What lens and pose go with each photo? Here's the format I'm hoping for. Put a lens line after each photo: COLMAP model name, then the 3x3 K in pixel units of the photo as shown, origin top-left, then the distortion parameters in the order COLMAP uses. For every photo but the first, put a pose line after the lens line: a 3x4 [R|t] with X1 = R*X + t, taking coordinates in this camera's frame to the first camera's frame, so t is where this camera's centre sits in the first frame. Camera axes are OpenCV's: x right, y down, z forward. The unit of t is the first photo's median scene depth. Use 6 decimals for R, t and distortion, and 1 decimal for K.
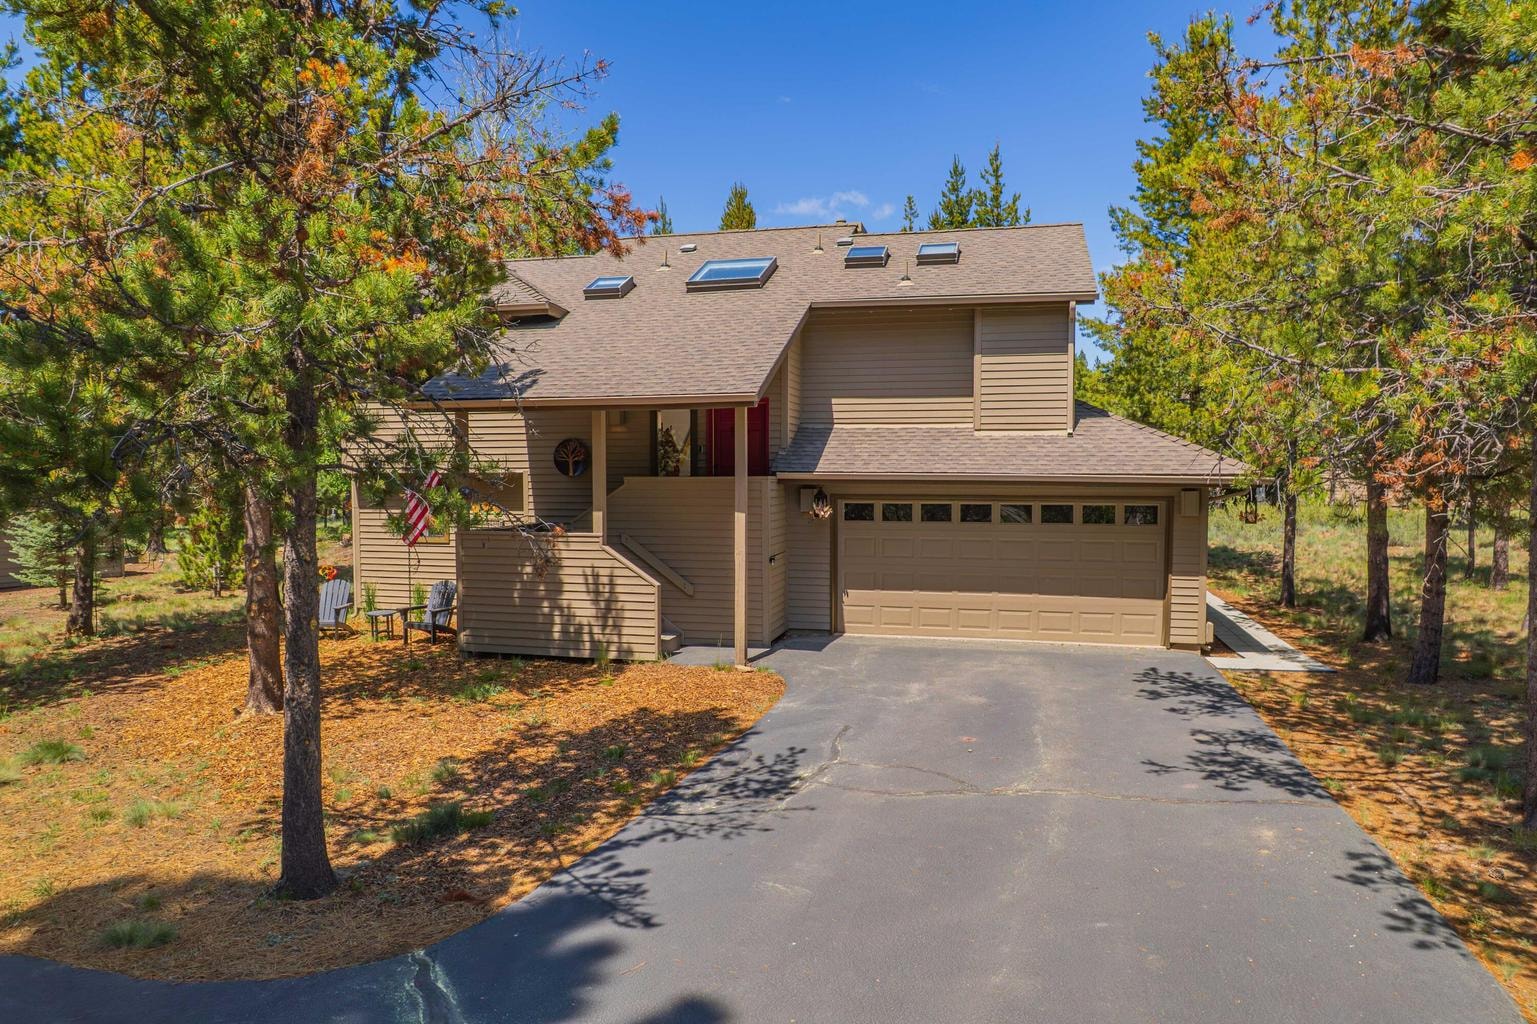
lens RADIAL K [[782.8, 0, 774.2], [0, 782.8, 519.2], [0, 0, 1]] dist [-0.021396, 0.000681]
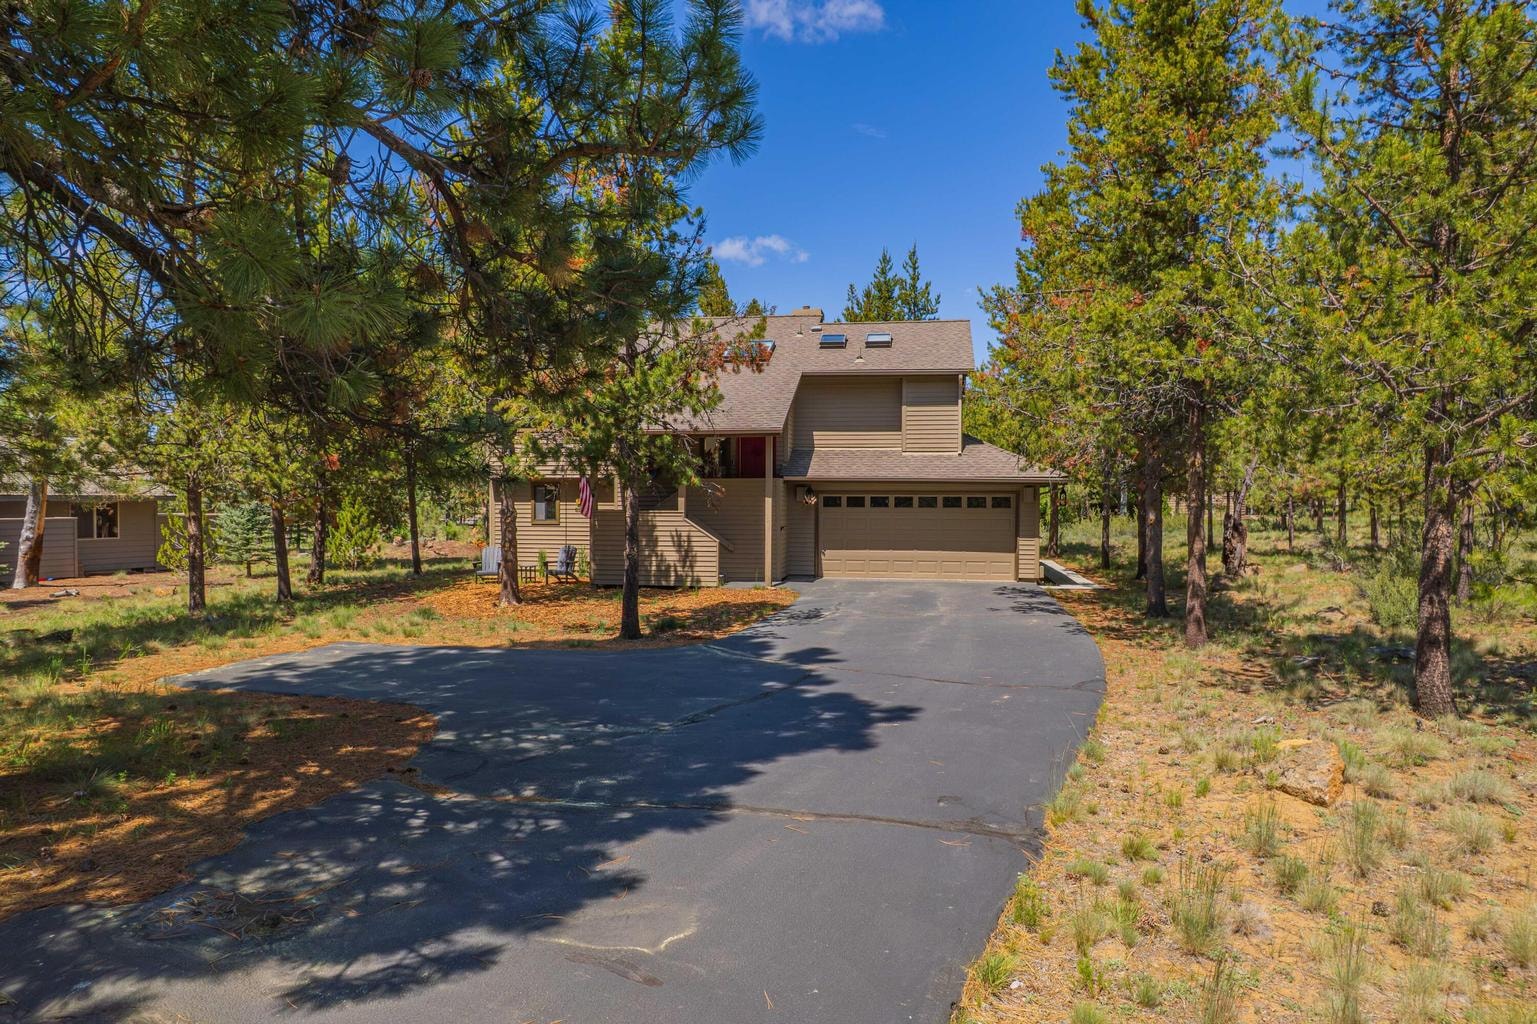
lens RADIAL K [[678.2, 0, 763.8], [0, 678.2, 510.5], [0, 0, 1]] dist [-0.000284, -0.000034]
pose [[0.998219, 0.004391, 0.059491, -0.120094], [-0.002306, 0.999382, -0.035078, 0.061138], [-0.059608, 0.034878, 0.997612, -0.404640]]
